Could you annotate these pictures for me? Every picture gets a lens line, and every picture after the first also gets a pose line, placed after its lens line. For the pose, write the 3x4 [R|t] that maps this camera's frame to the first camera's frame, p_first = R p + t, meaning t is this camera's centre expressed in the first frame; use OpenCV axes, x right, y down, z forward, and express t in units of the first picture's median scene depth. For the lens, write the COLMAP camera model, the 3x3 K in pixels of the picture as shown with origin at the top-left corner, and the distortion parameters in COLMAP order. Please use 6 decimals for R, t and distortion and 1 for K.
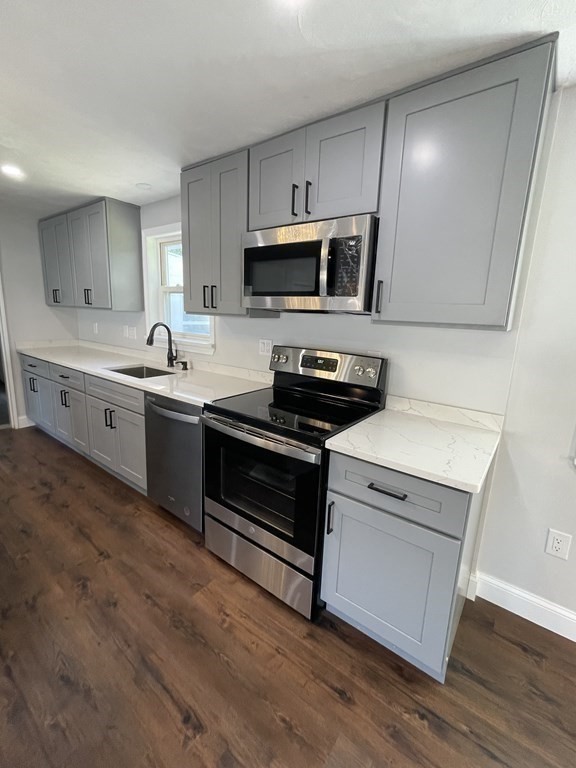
lens RADIAL K [[335.7, 0, 284.5], [0, 335.7, 379.7], [0, 0, 1]] dist [-0.001970, 0.001610]
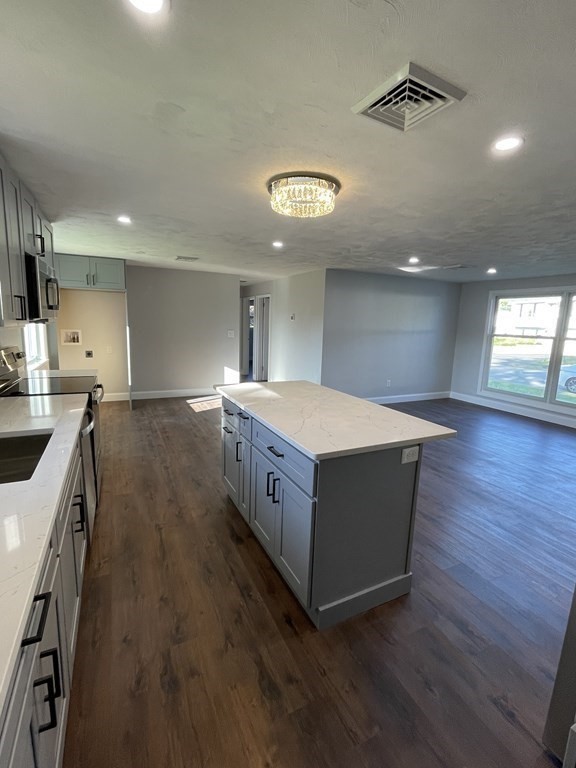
lens RADIAL K [[335.7, 0, 284.5], [0, 335.7, 379.7], [0, 0, 1]] dist [-0.001970, 0.001610]
pose [[-0.894157, -0.147187, 0.422870, -1.497938], [0.011726, 0.936405, 0.350725, -0.446178], [-0.447600, 0.318562, -0.835567, 1.775862]]
